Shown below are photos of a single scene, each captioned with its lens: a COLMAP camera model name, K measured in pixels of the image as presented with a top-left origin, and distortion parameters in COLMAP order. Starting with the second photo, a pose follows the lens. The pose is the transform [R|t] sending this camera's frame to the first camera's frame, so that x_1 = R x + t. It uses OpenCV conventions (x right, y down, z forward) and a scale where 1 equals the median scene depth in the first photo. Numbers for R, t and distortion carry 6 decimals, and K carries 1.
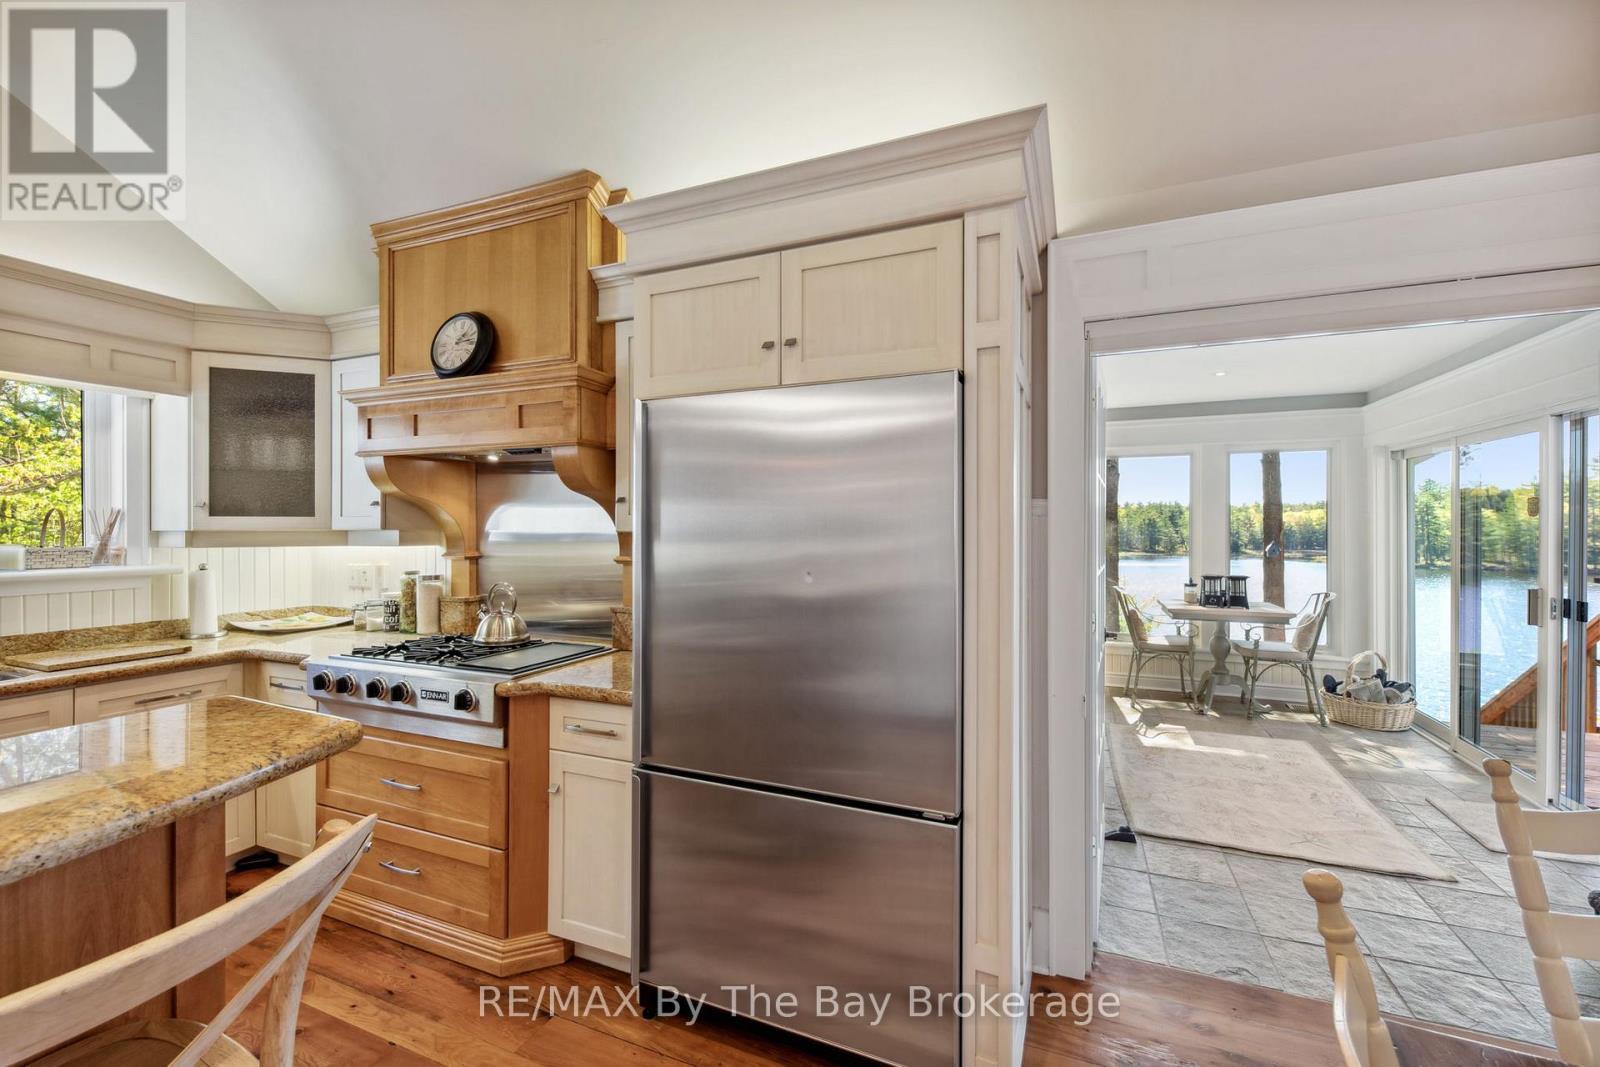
lens RADIAL K [[653.0, 0, 826.3], [0, 653.0, 528.9], [0, 0, 1]] dist [0.001941, -0.010714]
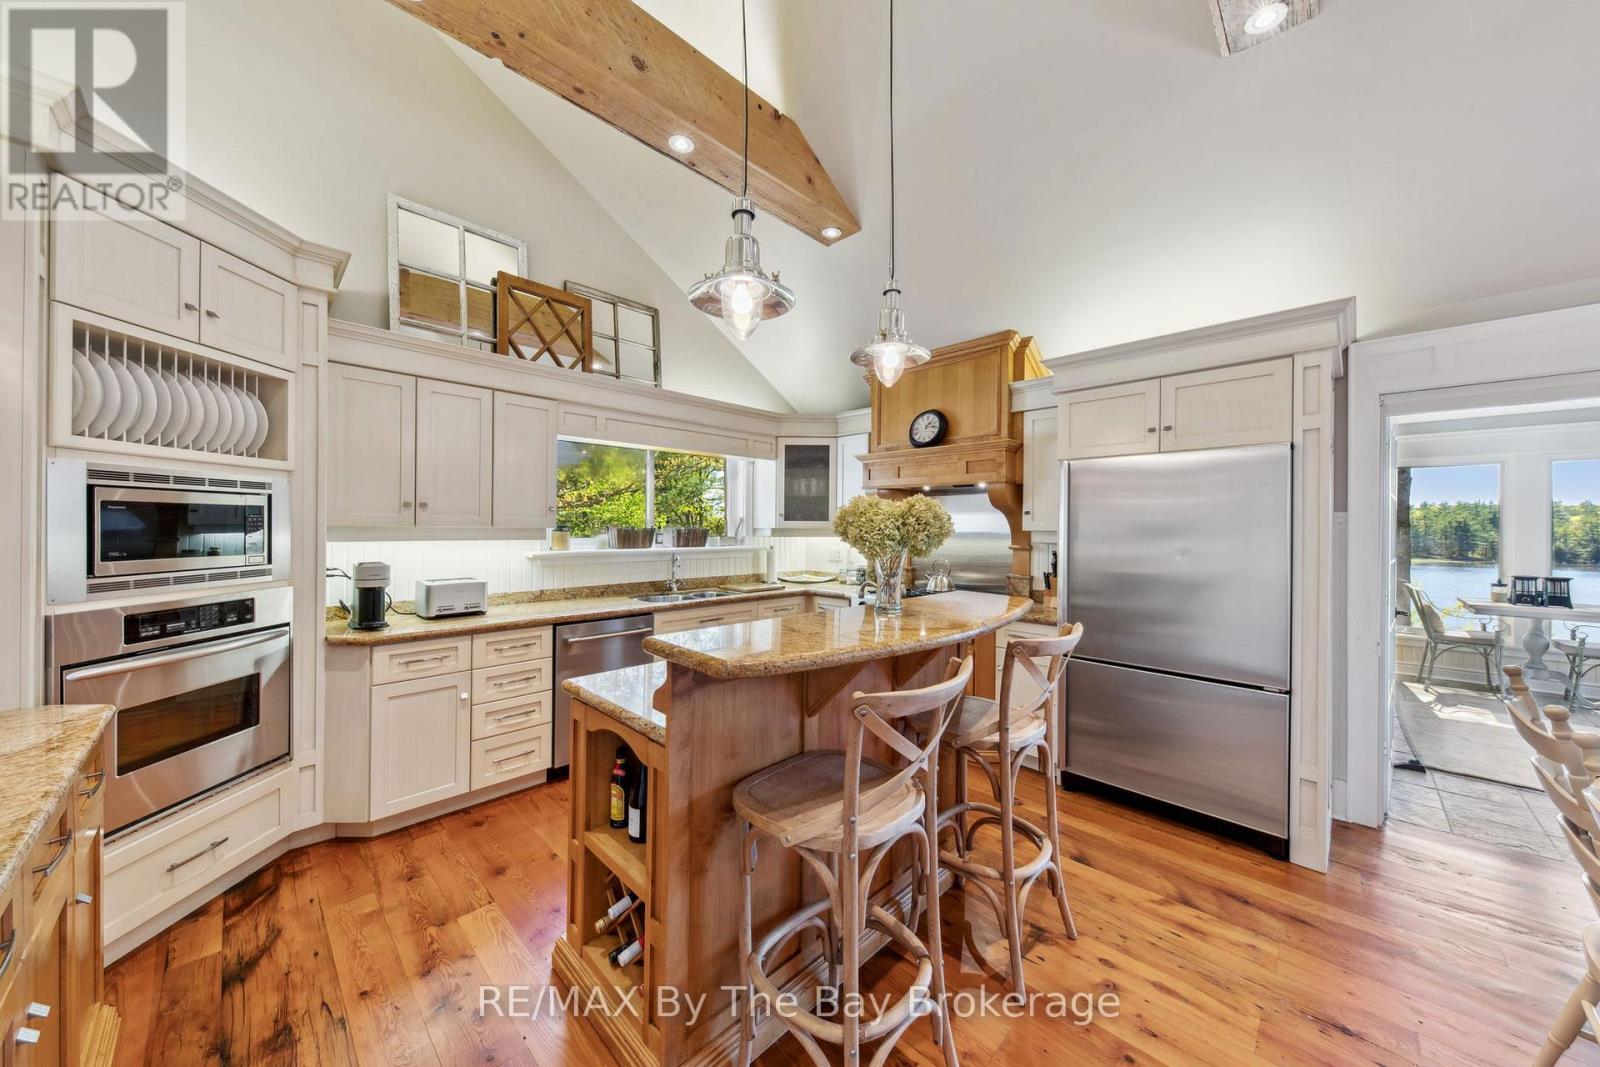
lens RADIAL K [[551.1, 0, 803.3], [0, 551.1, 527.4], [0, 0, 1]] dist [0.002268, -0.003592]
pose [[0.915093, 0.006930, -0.403183, -0.223984], [-0.007831, 0.999969, -0.000586, 0.000240], [0.403166, 0.003694, 0.915119, -0.504803]]
